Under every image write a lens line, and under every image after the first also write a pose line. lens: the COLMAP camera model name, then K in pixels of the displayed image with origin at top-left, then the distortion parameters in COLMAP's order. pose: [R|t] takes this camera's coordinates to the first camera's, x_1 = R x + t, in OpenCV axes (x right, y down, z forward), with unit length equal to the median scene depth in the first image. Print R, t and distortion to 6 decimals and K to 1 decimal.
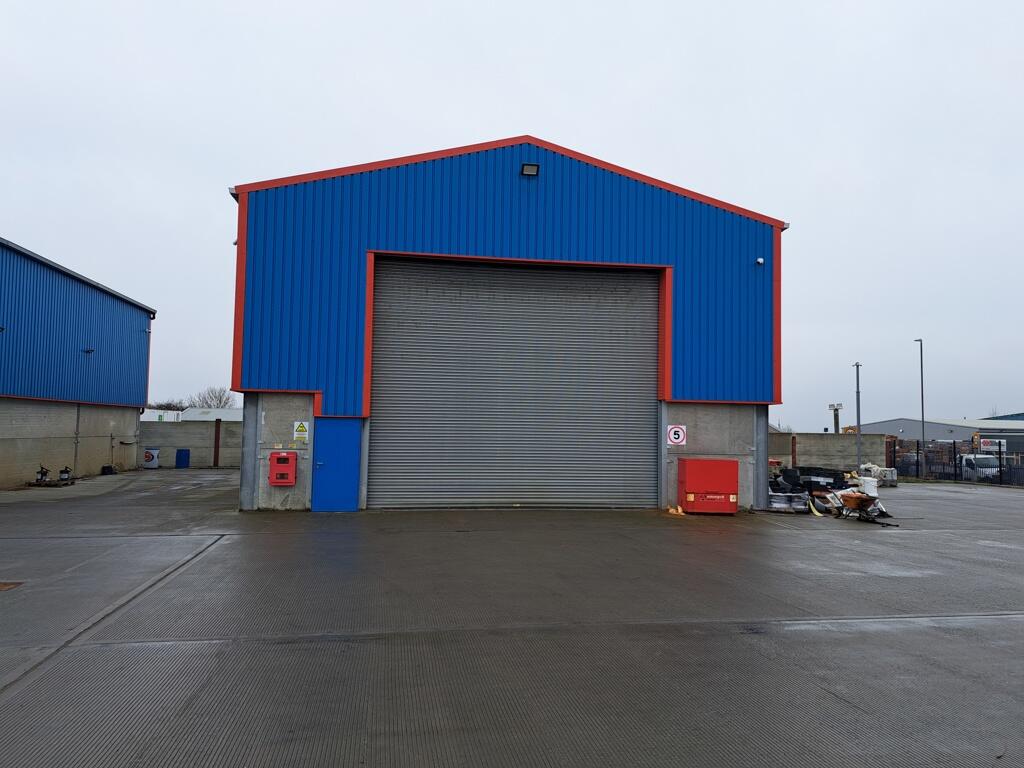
lens RADIAL K [[723.0, 0, 513.8], [0, 723.0, 388.7], [0, 0, 1]] dist [0.034725, -0.003755]
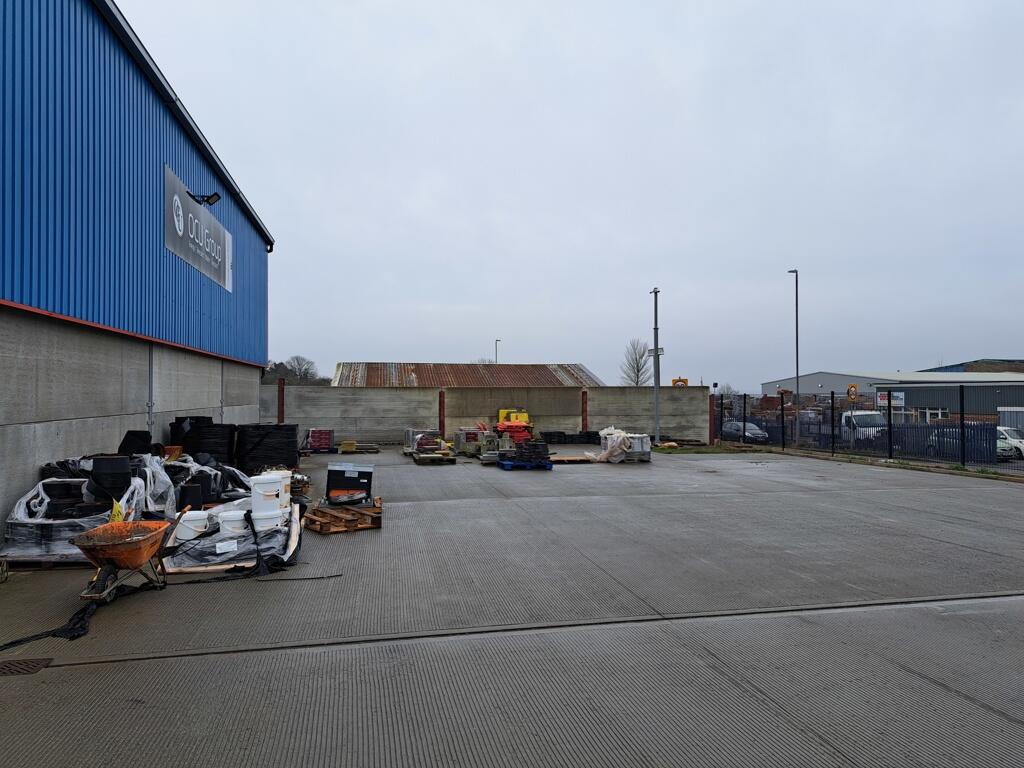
lens RADIAL K [[723.0, 0, 507.5], [0, 723.0, 384.7], [0, 0, 1]] dist [0.034725, -0.003755]
pose [[0.999701, -0.013964, 0.020062, 0.286500], [0.013029, 0.998855, 0.046039, 0.023480], [-0.020682, -0.045764, 0.998738, 0.255858]]
